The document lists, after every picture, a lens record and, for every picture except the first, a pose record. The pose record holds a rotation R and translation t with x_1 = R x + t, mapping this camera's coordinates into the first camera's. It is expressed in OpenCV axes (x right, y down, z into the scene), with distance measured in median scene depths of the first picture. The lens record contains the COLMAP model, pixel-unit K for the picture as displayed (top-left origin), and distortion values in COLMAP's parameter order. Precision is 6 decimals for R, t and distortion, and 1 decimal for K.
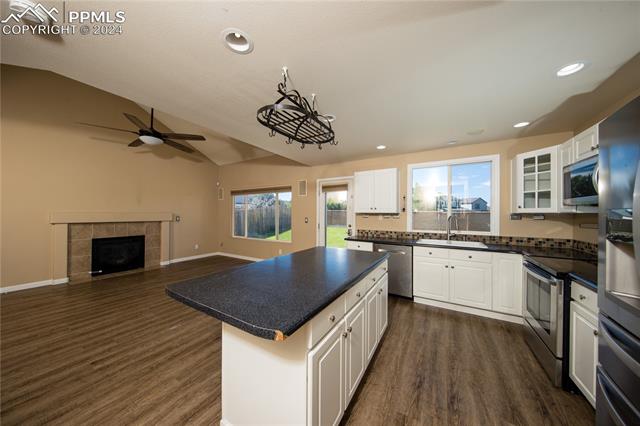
lens RADIAL K [[204.3, 0, 317.3], [0, 204.3, 212.0], [0, 0, 1]] dist [-0.002500, -0.001413]
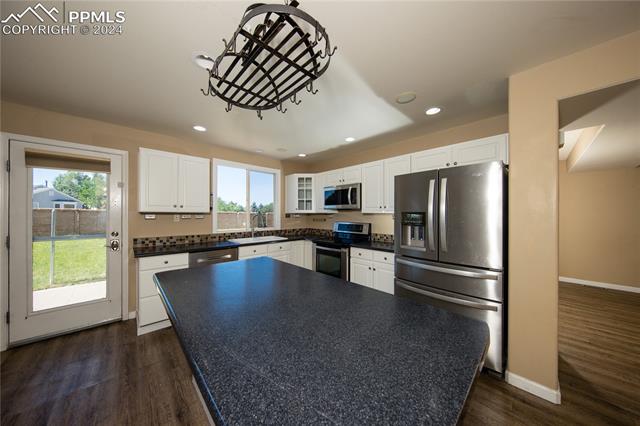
lens RADIAL K [[204.3, 0, 319.7], [0, 204.3, 213.3], [0, 0, 1]] dist [-0.002500, -0.001413]
pose [[0.257205, 0.000754, 0.966356, -0.298402], [-0.006405, 0.999979, 0.000924, 0.003545], [-0.966336, -0.006427, 0.257205, 0.322214]]
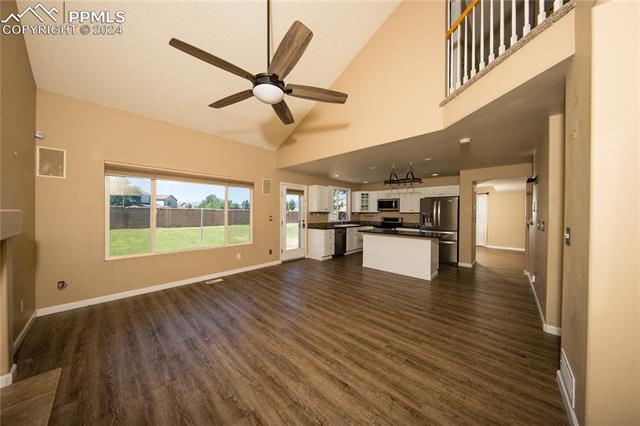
lens RADIAL K [[204.3, 0, 318.2], [0, 204.3, 211.5], [0, 0, 1]] dist [-0.002500, -0.001413]
pose [[0.207751, -0.000148, 0.978182, -1.371689], [-0.013148, 0.999909, 0.002943, -0.003336], [-0.978093, -0.013472, 0.207730, 0.709521]]
